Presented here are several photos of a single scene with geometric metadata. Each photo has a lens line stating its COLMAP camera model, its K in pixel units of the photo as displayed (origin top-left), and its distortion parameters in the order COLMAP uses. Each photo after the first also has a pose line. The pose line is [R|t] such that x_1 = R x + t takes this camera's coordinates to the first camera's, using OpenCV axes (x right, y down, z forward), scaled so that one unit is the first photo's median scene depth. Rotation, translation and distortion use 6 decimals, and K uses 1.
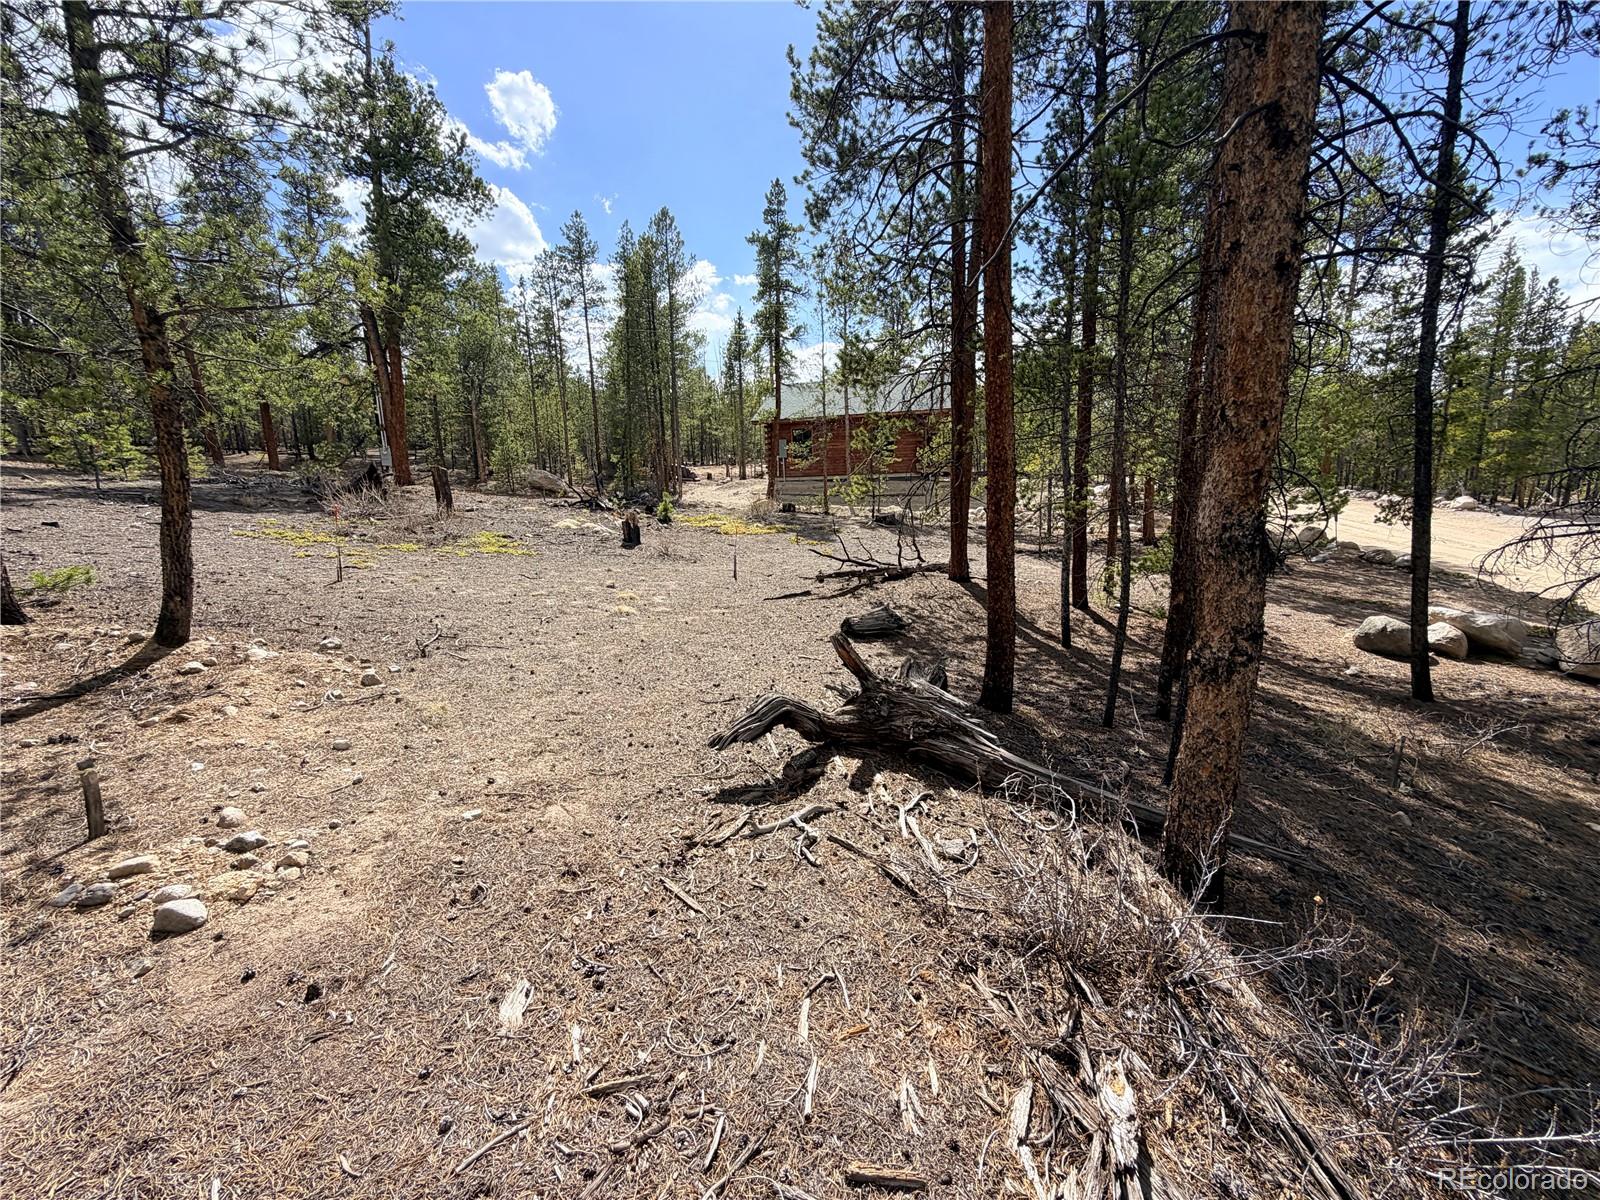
lens RADIAL K [[638.6, 0, 795.9], [0, 638.6, 597.1], [0, 0, 1]] dist [-0.000745, 0.000112]
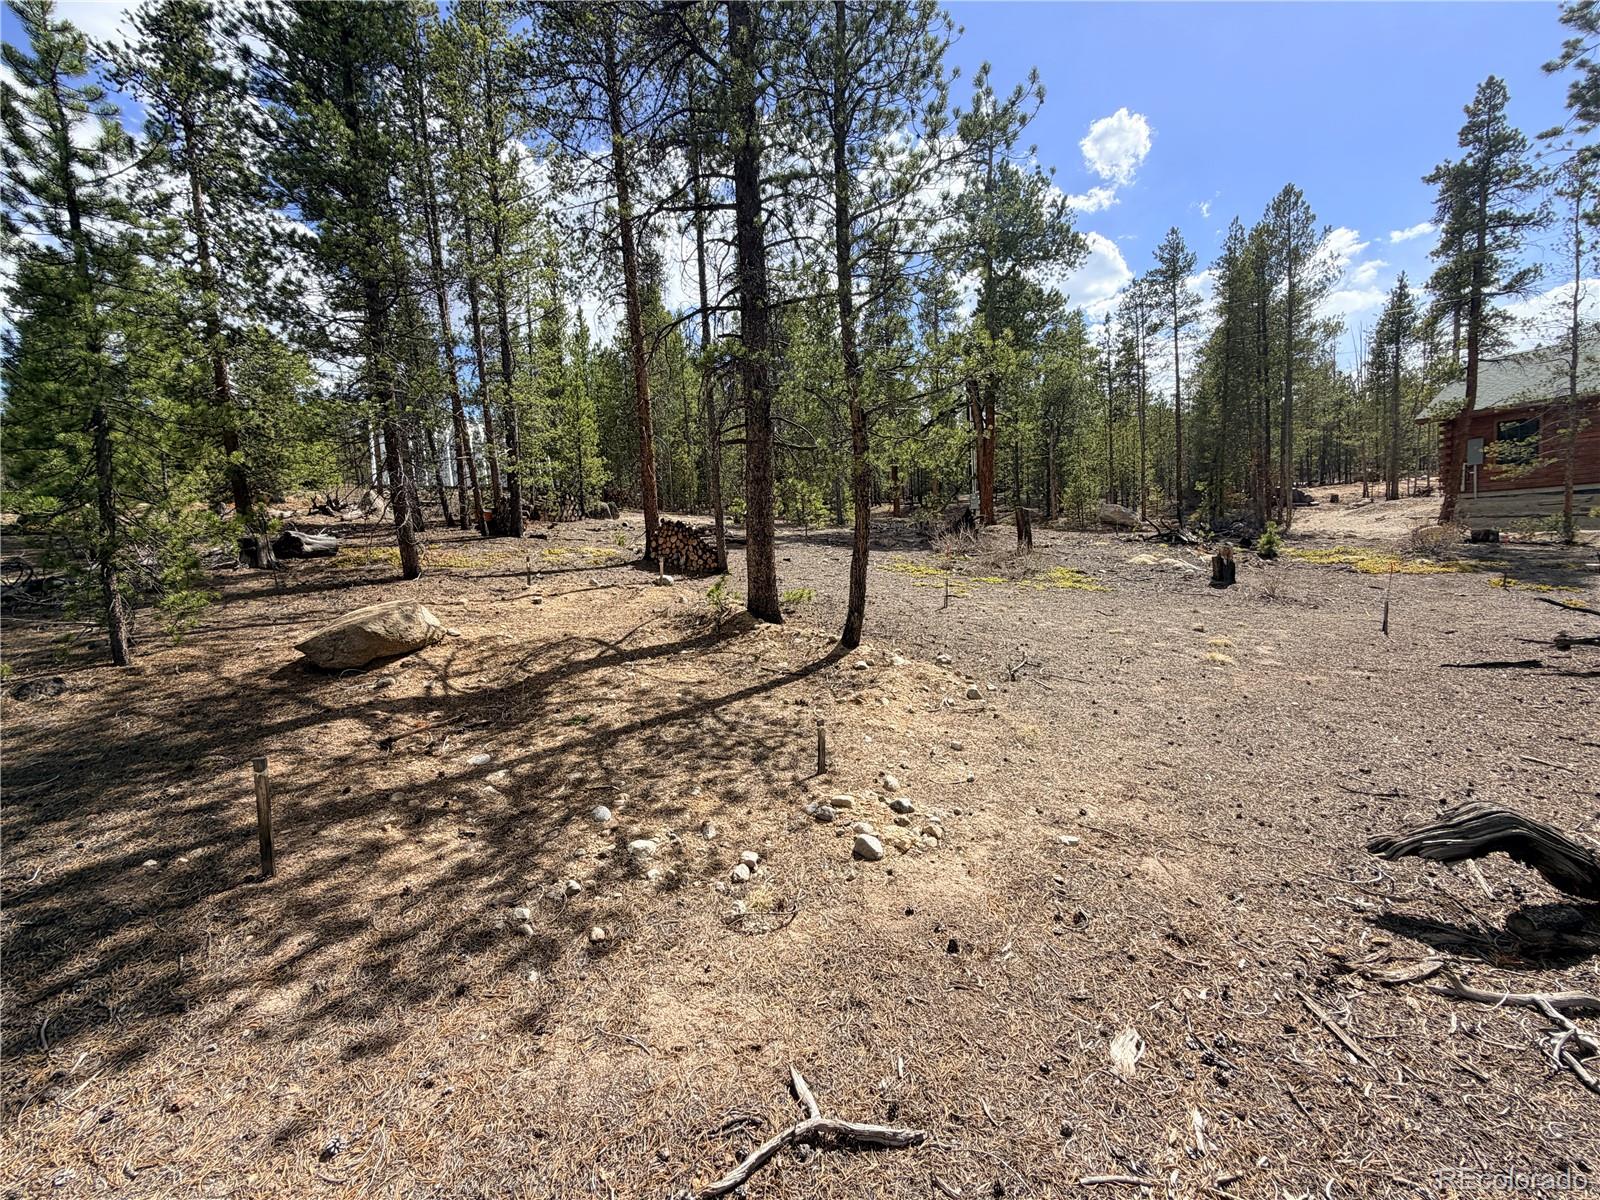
lens RADIAL K [[638.6, 0, 796.4], [0, 638.6, 598.1], [0, 0, 1]] dist [-0.000745, 0.000112]
pose [[0.678269, 0.045226, -0.733421, -0.018441], [-0.083741, 0.996359, -0.016005, 0.000360], [0.730027, 0.072273, 0.679586, -0.017895]]
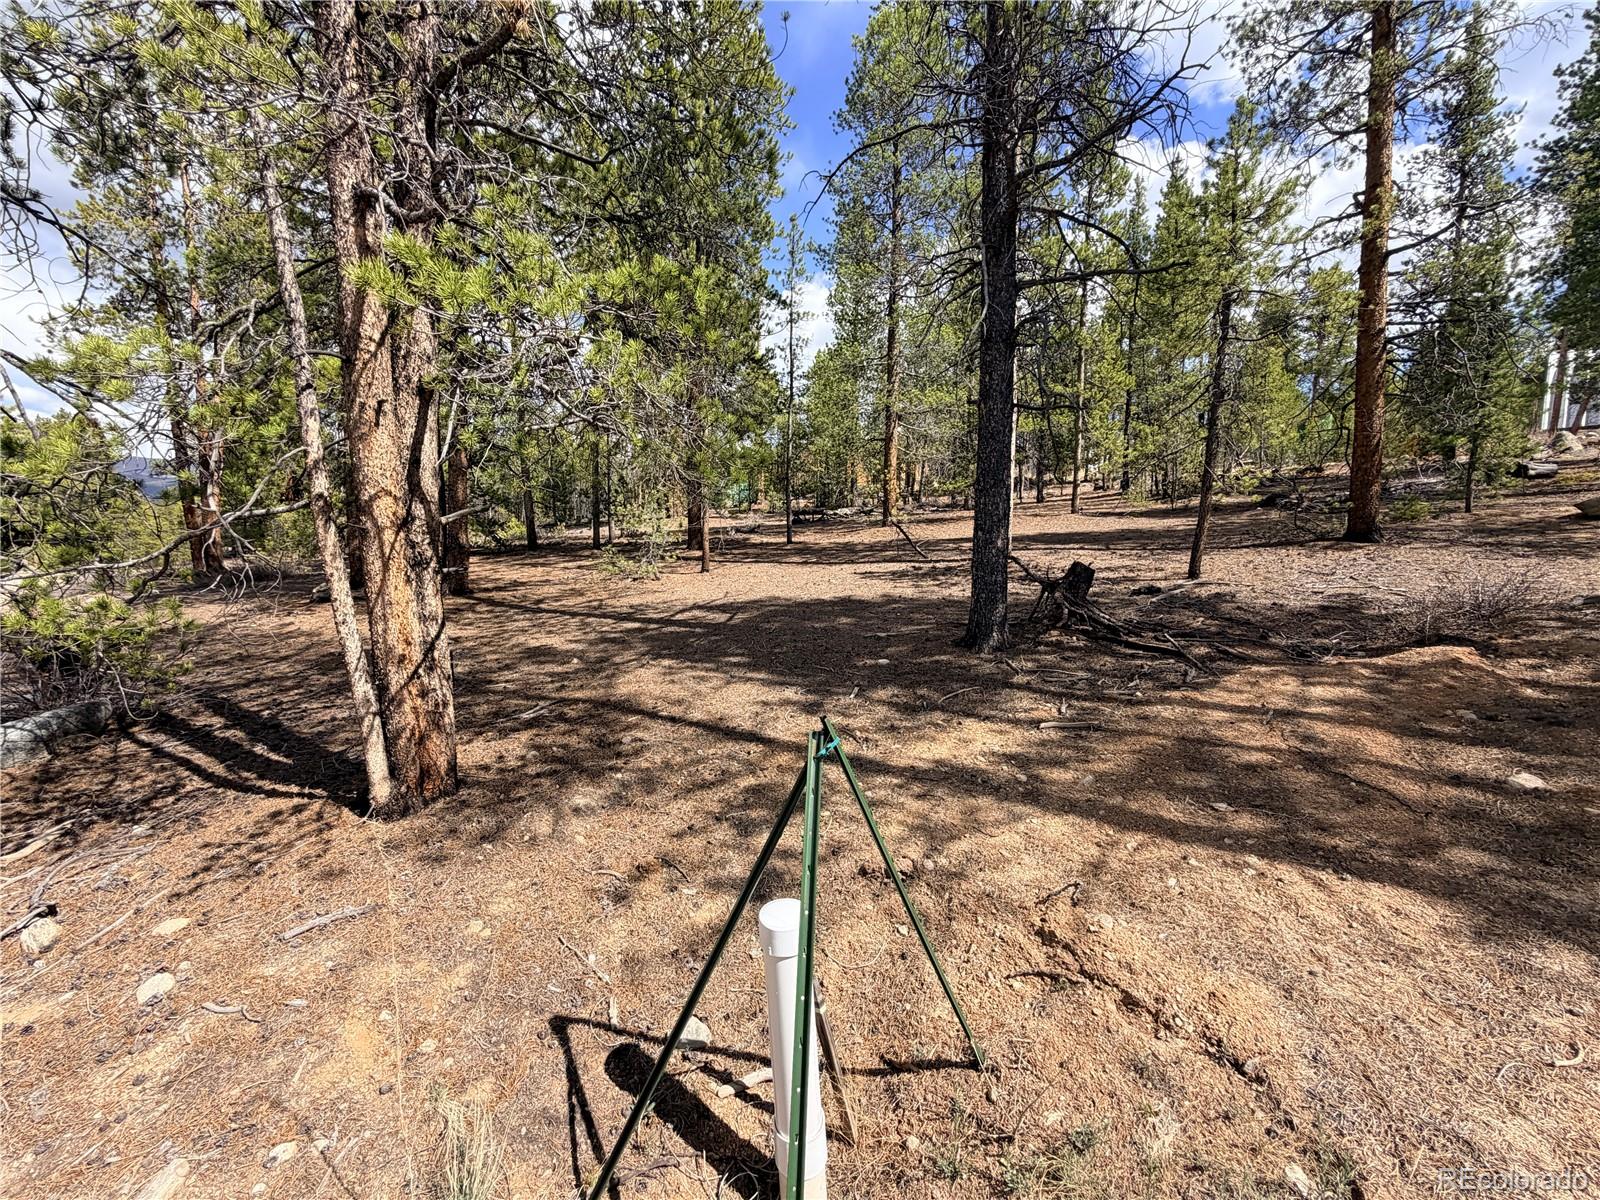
lens RADIAL K [[638.6, 0, 800.3], [0, 638.6, 602.9], [0, 0, 1]] dist [-0.000745, 0.000112]
pose [[-0.607199, 0.098113, -0.788469, 0.855171], [-0.110258, 0.972341, 0.205903, 0.137810], [0.786862, 0.211959, -0.579587, -0.295468]]
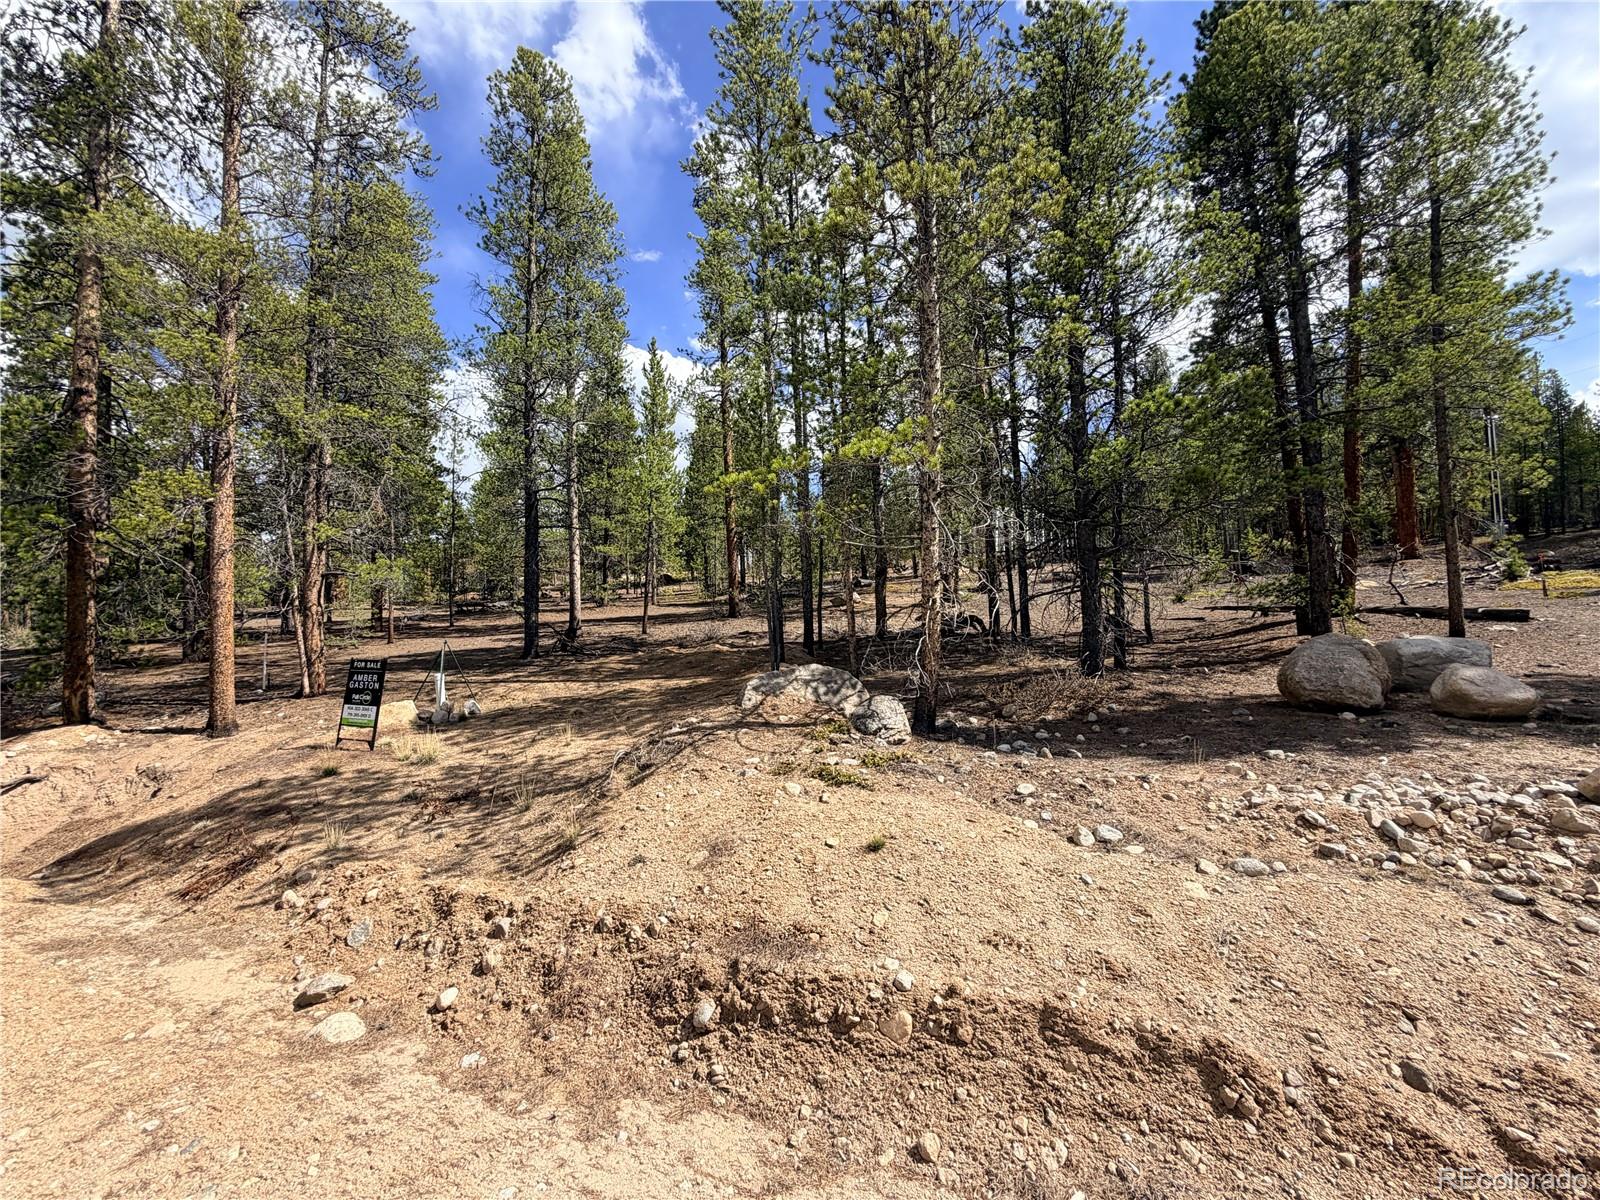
lens RADIAL K [[638.6, 0, 794.9], [0, 638.6, 600.6], [0, 0, 1]] dist [-0.000745, 0.000112]
pose [[-0.188232, -0.013984, -0.982025, 1.726712], [-0.128270, 0.991684, 0.010465, 0.038238], [0.973712, 0.127934, -0.188460, 0.435317]]
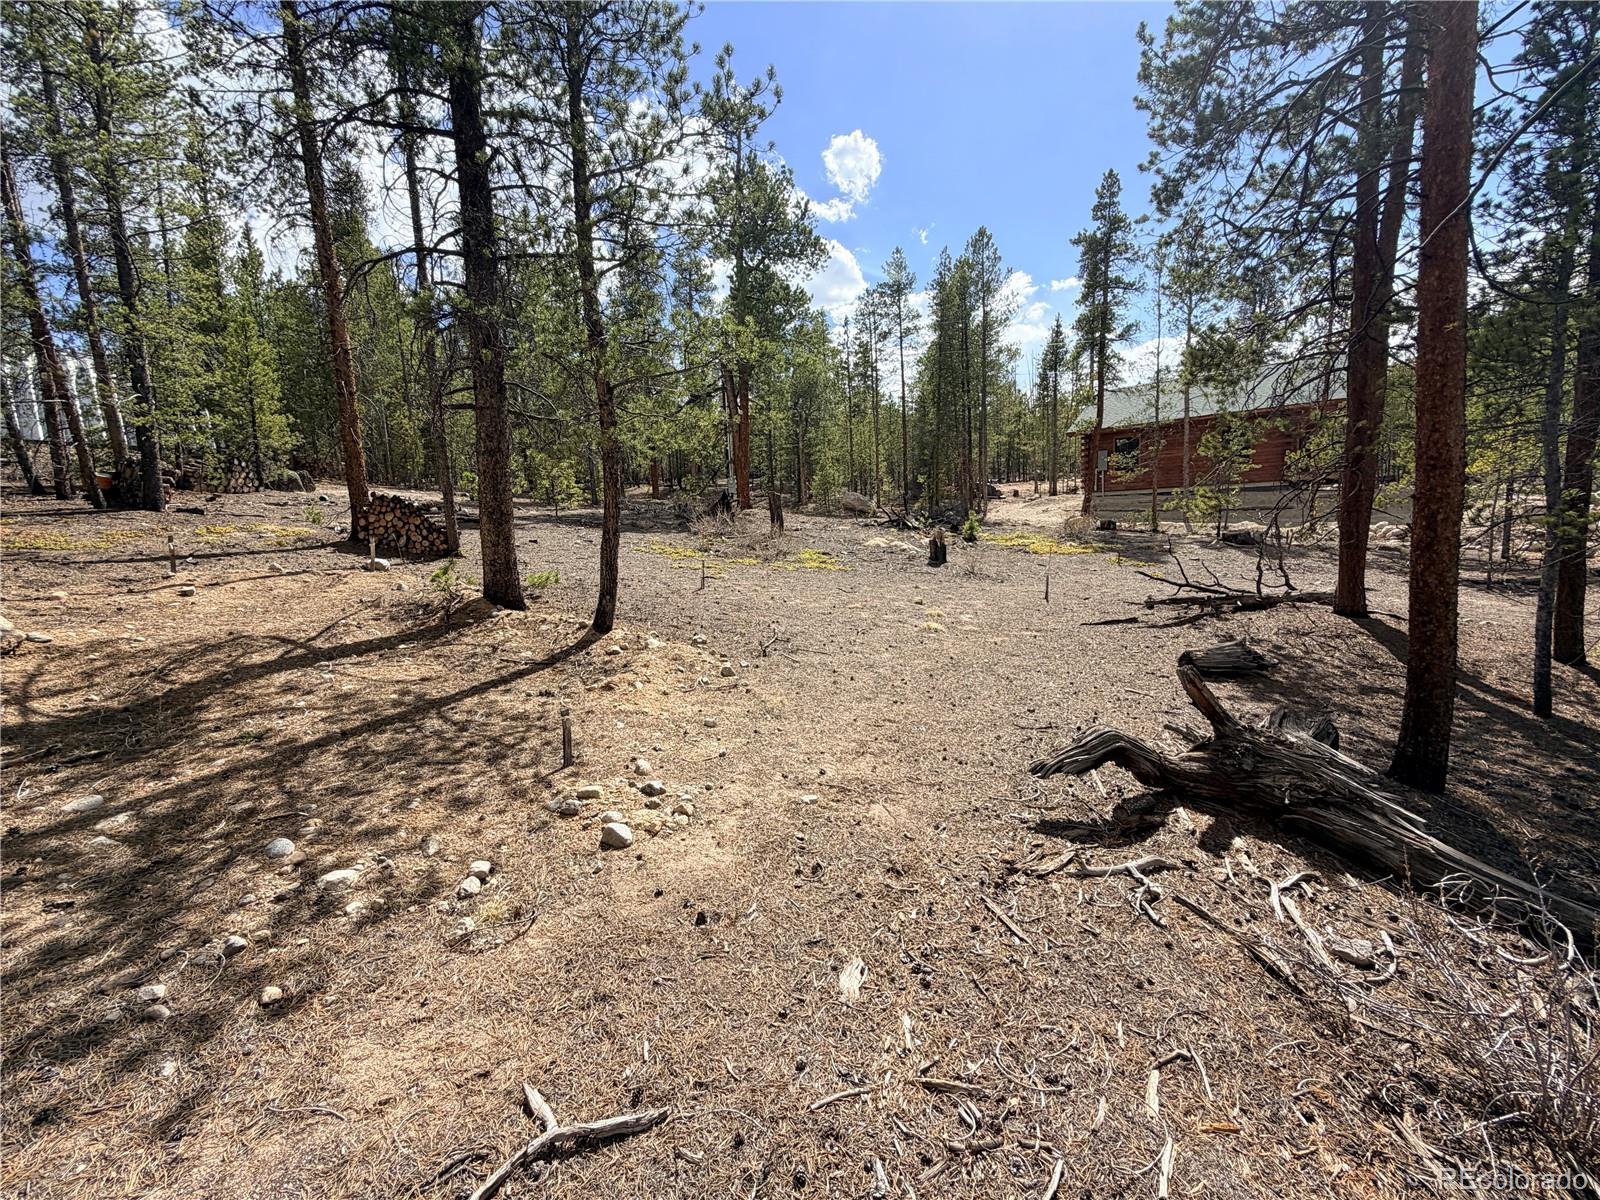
lens RADIAL K [[638.6, 0, 796.4], [0, 638.6, 597.9], [0, 0, 1]] dist [-0.000745, 0.000112]
pose [[0.897029, 0.041172, -0.440051, -0.013655], [-0.053248, 0.998467, -0.015125, 0.001426], [0.438753, 0.037000, 0.897846, -0.010289]]
